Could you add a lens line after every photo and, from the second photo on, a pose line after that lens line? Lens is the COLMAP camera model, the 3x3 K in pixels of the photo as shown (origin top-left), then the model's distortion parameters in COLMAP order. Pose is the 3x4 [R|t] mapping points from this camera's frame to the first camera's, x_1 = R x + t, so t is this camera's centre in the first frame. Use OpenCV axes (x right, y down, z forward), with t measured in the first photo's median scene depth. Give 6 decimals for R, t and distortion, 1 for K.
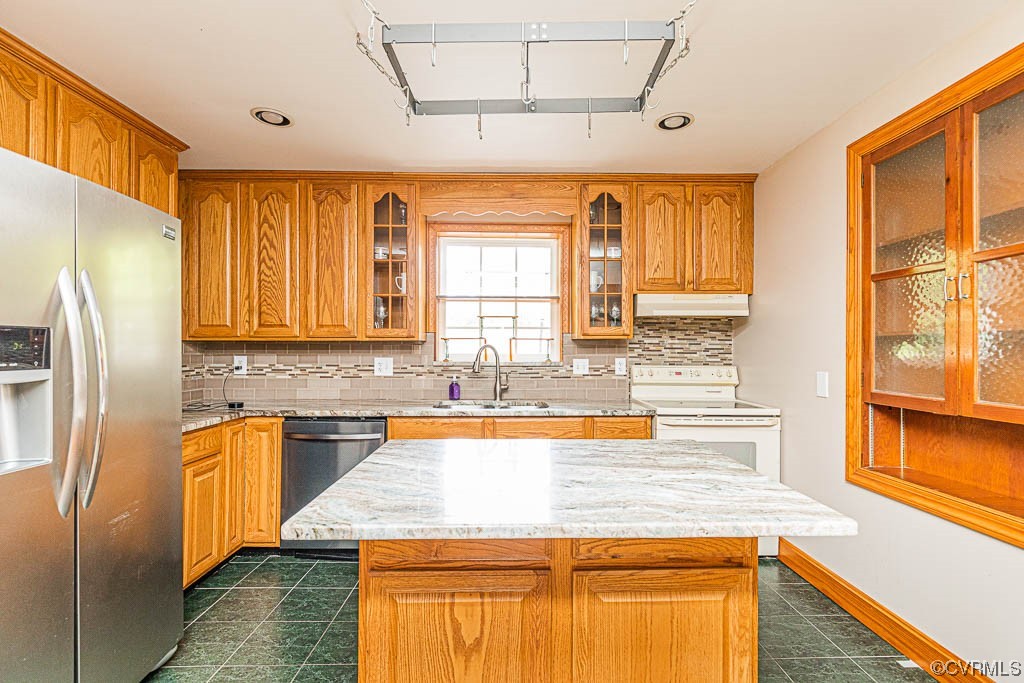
lens RADIAL K [[496.1, 0, 518.0], [0, 496.1, 342.1], [0, 0, 1]] dist [0.001041, 0.000566]
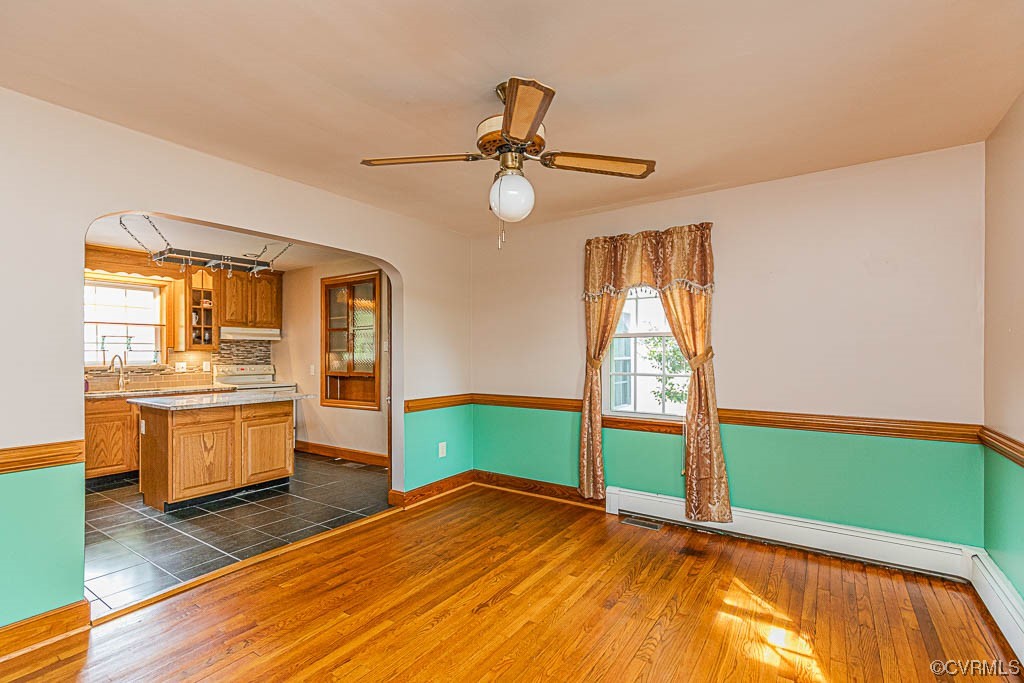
lens RADIAL K [[469.3, 0, 508.0], [0, 469.3, 351.4], [0, 0, 1]] dist [0.010270, -0.000226]
pose [[0.594574, 0.000101, 0.804041, -0.537909], [-0.004784, 0.999983, 0.003412, -0.016301], [-0.804027, -0.005875, 0.594564, -0.912962]]
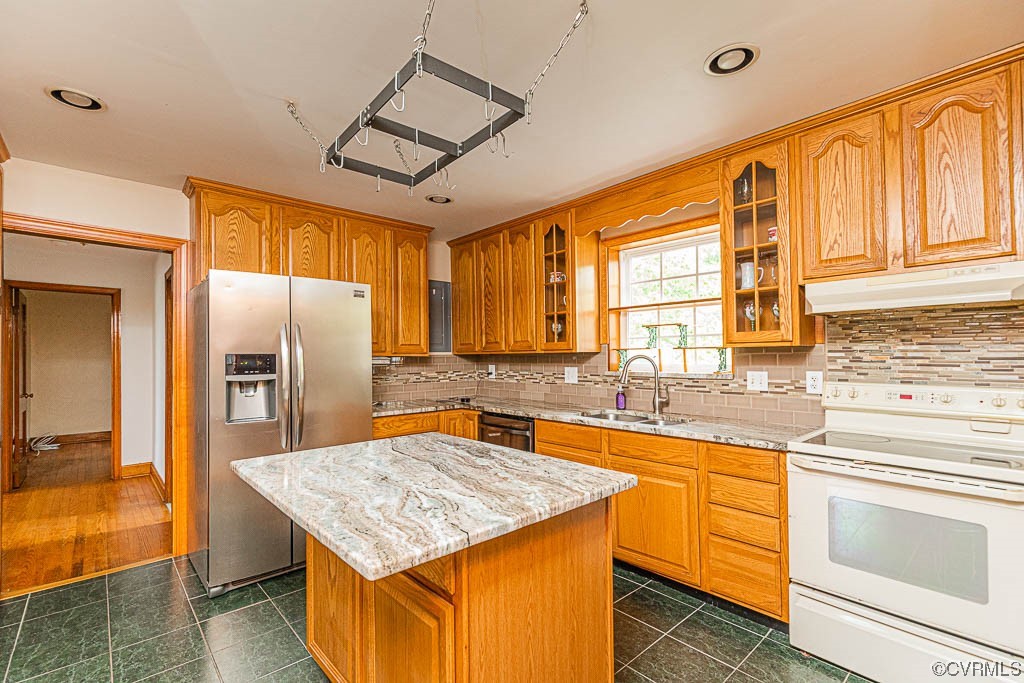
lens RADIAL K [[469.3, 0, 503.7], [0, 469.3, 347.6], [0, 0, 1]] dist [0.010270, -0.000226]
pose [[0.634727, -0.021478, -0.772438, 0.493780], [0.020988, 0.999724, -0.010552, -0.006054], [0.772452, -0.009515, 0.635002, 0.212167]]
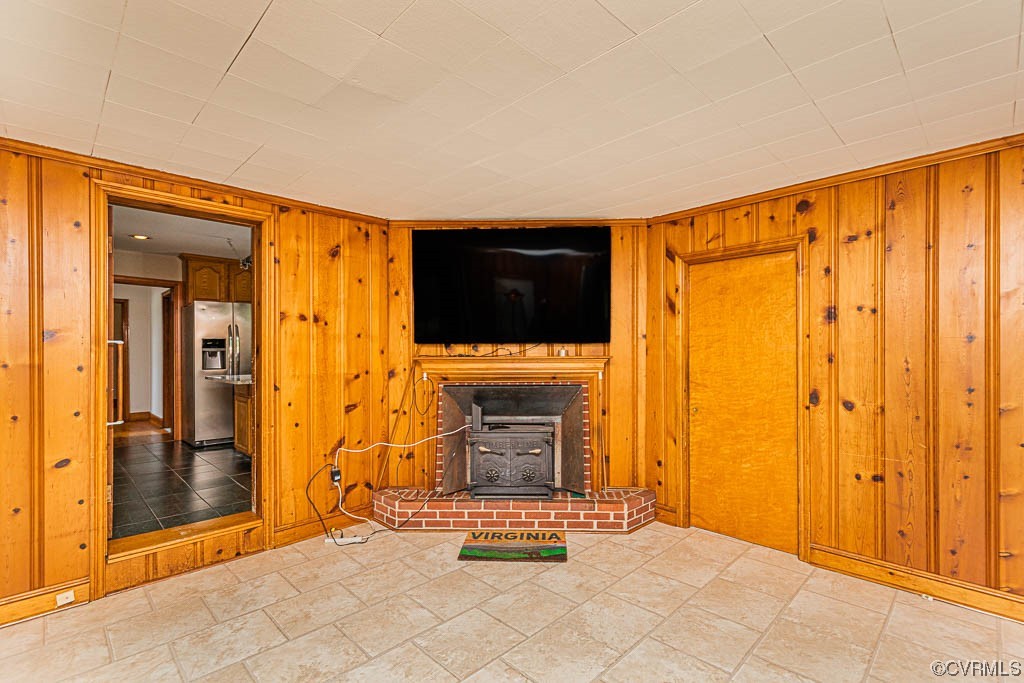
lens RADIAL K [[469.3, 0, 504.1], [0, 469.3, 345.9], [0, 0, 1]] dist [0.010270, -0.000226]
pose [[0.675173, -0.013063, -0.737544, 1.631277], [0.017572, 0.999844, -0.001623, 0.034724], [0.737451, -0.011865, 0.675297, -0.000429]]
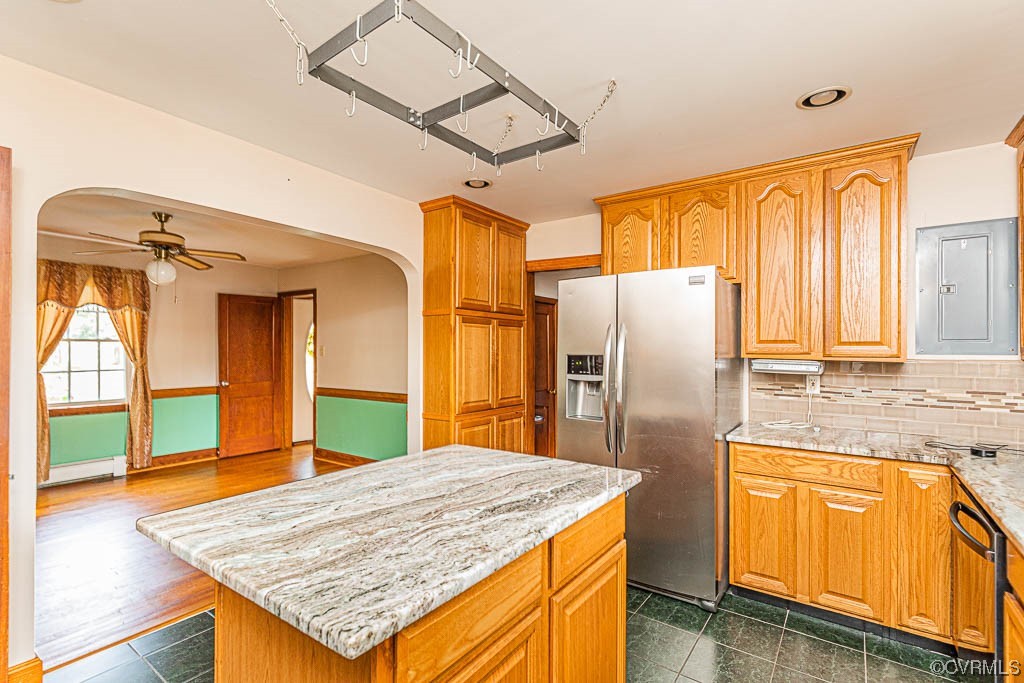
lens RADIAL K [[469.3, 0, 514.5], [0, 469.3, 350.5], [0, 0, 1]] dist [0.010270, -0.000226]
pose [[-0.607702, -0.005742, -0.794144, 0.344332], [0.003424, 0.999946, -0.009850, -0.013220], [0.794157, -0.008705, -0.607650, 0.804944]]
